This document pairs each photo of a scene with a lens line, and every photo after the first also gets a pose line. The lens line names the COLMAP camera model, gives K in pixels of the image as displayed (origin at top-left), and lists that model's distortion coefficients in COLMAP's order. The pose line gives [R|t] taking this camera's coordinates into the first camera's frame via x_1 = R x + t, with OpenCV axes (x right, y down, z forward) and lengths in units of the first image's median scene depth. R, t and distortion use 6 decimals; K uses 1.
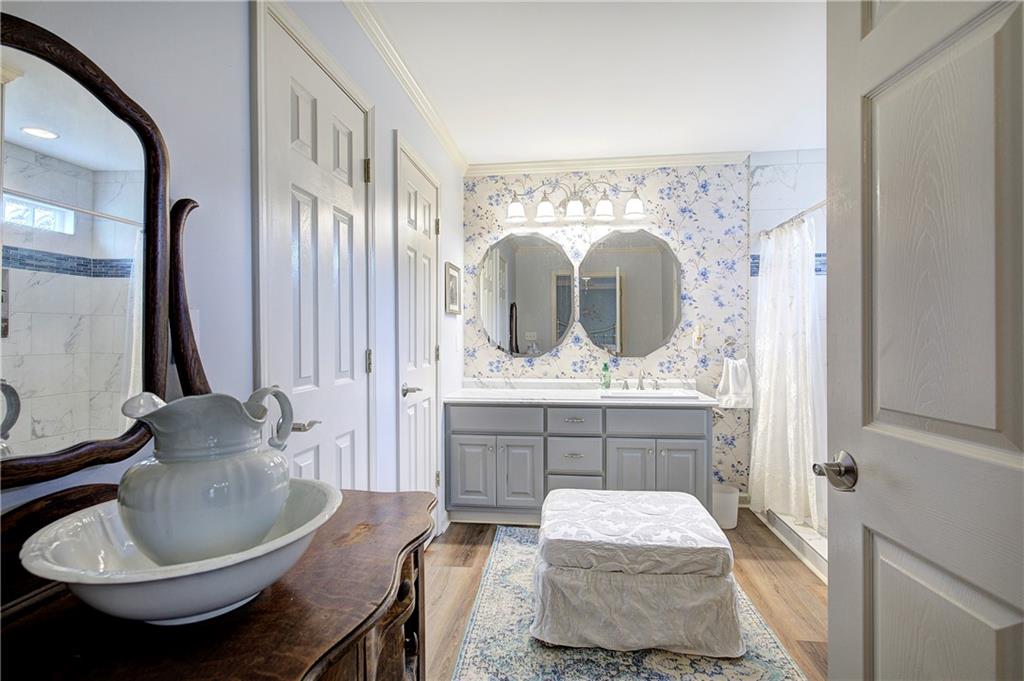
lens RADIAL K [[490.6, 0, 512.7], [0, 490.6, 338.4], [0, 0, 1]] dist [0.002060, 0.000030]
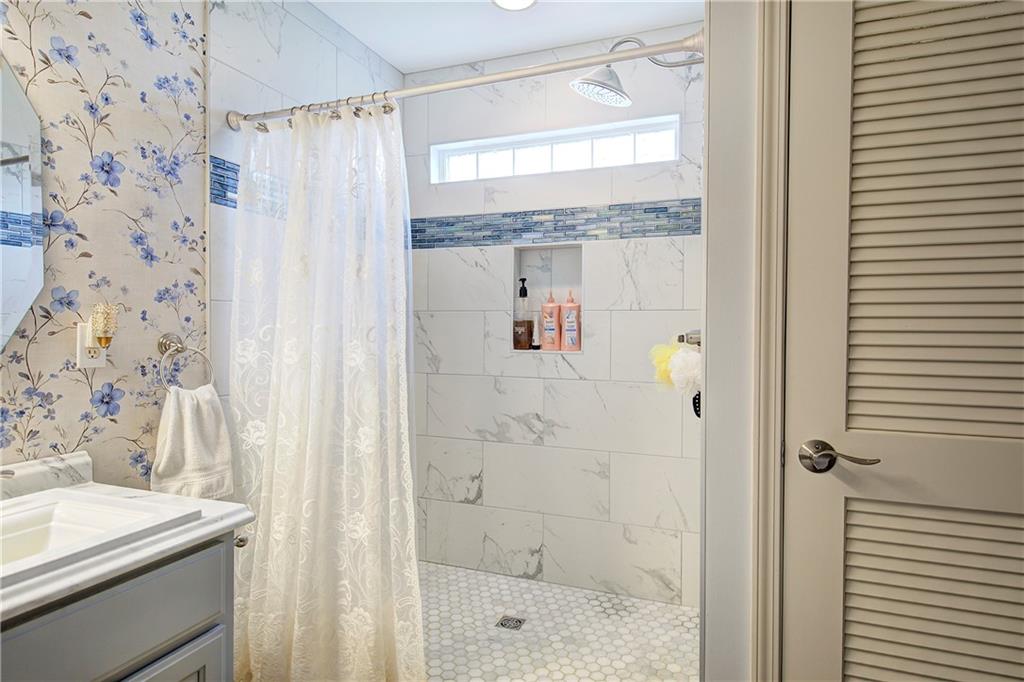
lens RADIAL K [[568.5, 0, 513.4], [0, 568.5, 339.2], [0, 0, 1]] dist [-0.000812, -0.000510]
pose [[0.237041, -0.010658, 0.971441, 0.038065], [-0.001032, 0.999936, 0.011222, -0.005636], [-0.971499, -0.003663, 0.237014, 0.597323]]
